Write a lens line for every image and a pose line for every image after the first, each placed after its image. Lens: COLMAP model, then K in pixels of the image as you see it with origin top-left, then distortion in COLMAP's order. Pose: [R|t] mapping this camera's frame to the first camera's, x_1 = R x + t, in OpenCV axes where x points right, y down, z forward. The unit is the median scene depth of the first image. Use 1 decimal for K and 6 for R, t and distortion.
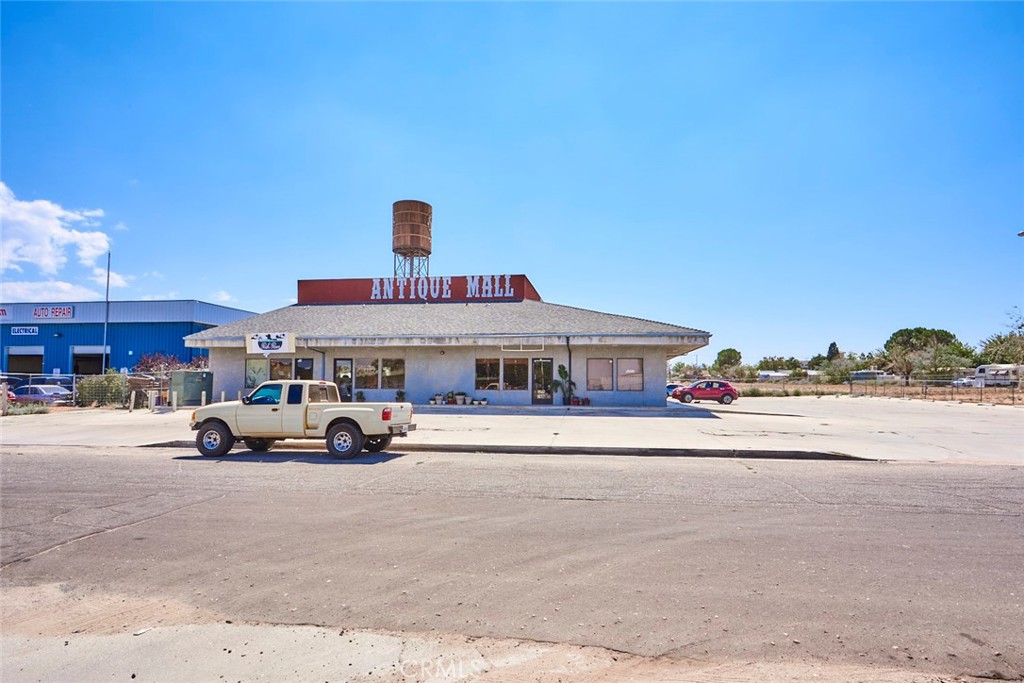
lens RADIAL K [[522.5, 0, 527.0], [0, 522.5, 355.0], [0, 0, 1]] dist [0.016657, 0.000454]
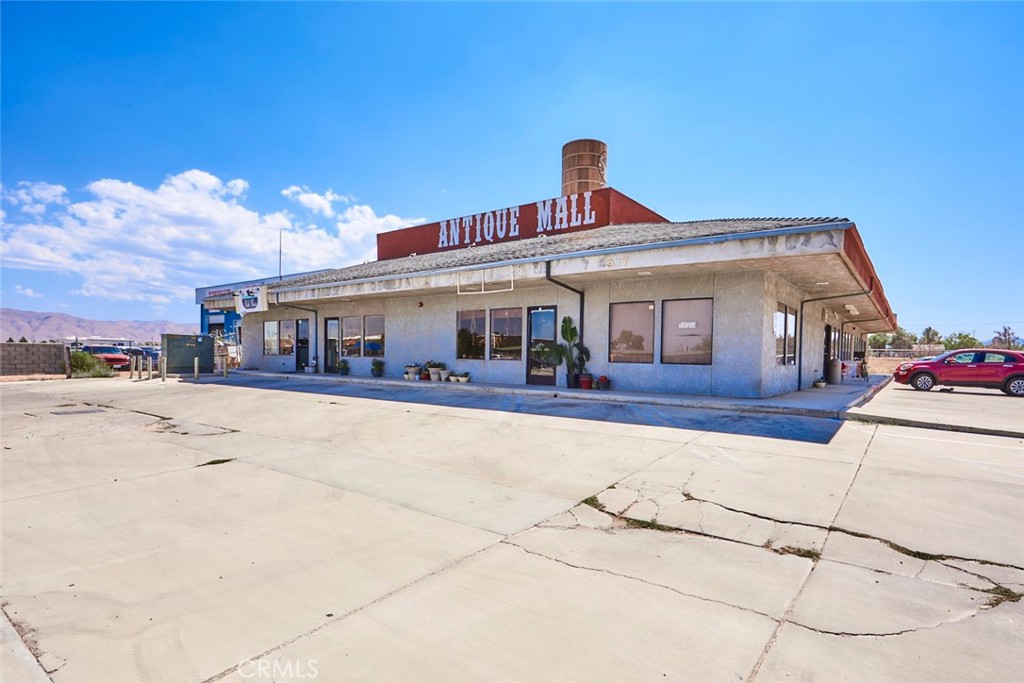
lens RADIAL K [[521.6, 0, 532.0], [0, 521.6, 365.4], [0, 0, 1]] dist [0.015085, -0.000492]
pose [[0.882605, 0.016024, -0.469842, 0.218606], [0.016907, 0.997690, 0.065786, 0.024809], [0.469811, -0.066007, 0.880296, 0.357210]]
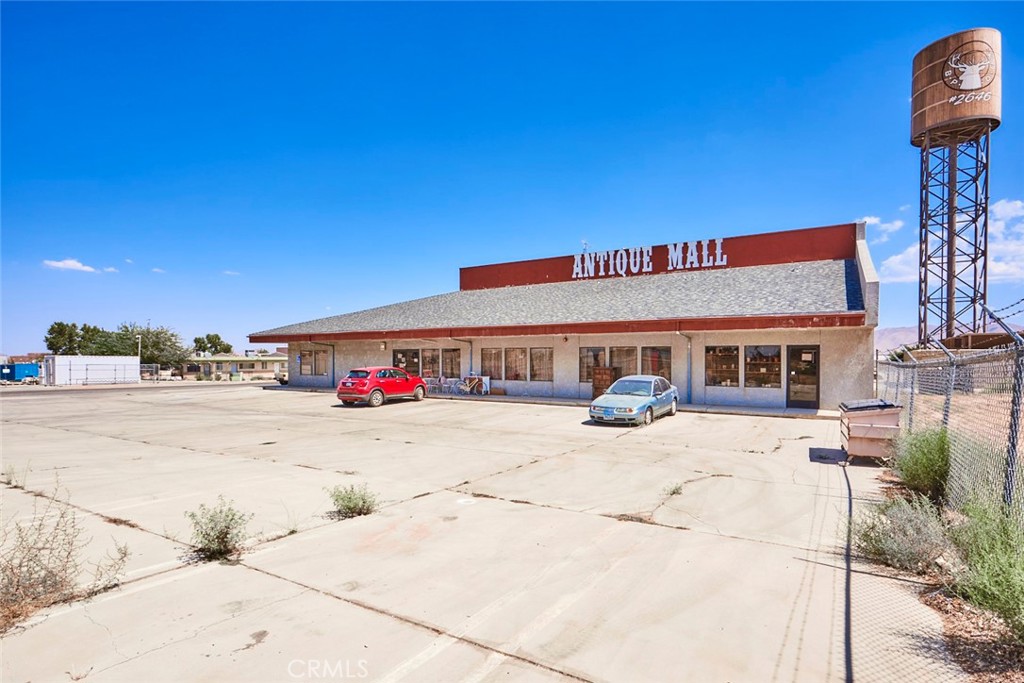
lens RADIAL K [[525.3, 0, 554.2], [0, 525.3, 373.8], [0, 0, 1]] dist [0.003054, 0.000187]
pose [[-0.397766, 0.022524, -0.917210, 0.908338], [0.048659, 0.998810, 0.003426, 0.069542], [0.916196, -0.043268, -0.398388, 1.582177]]
